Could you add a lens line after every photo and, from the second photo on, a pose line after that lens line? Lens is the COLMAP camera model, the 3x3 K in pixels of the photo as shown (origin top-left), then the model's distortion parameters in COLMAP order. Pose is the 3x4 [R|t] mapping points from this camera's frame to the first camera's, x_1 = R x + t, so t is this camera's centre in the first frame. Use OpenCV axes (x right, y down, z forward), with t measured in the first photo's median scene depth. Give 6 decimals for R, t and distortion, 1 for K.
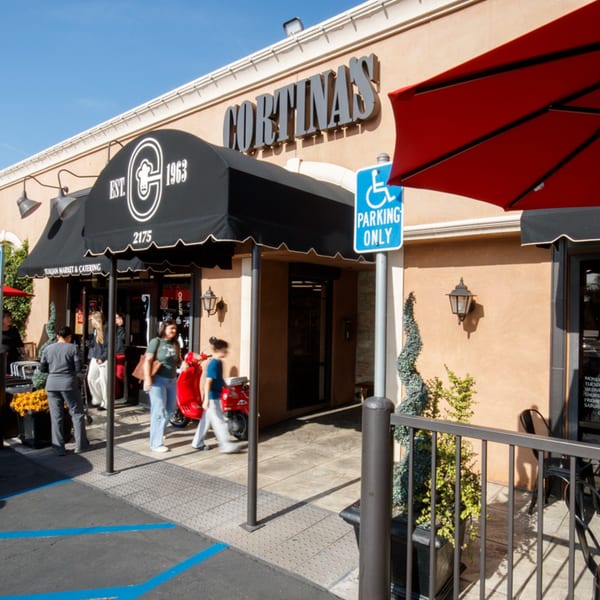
lens RADIAL K [[526.6, 0, 300.1], [0, 526.6, 302.4], [0, 0, 1]] dist [-0.000624, 0.031618]
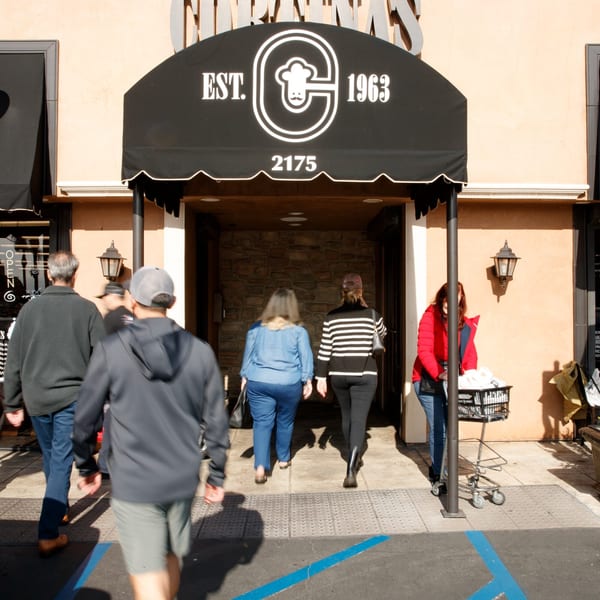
lens RADIAL K [[765.3, 0, 300.5], [0, 765.3, 298.9], [0, 0, 1]] dist [0.028260, 0.000000]
pose [[0.729769, -0.004560, 0.683679, -1.034492], [-0.000007, 0.999978, 0.006677, 0.058414], [-0.683694, -0.004877, 0.729753, 0.216442]]
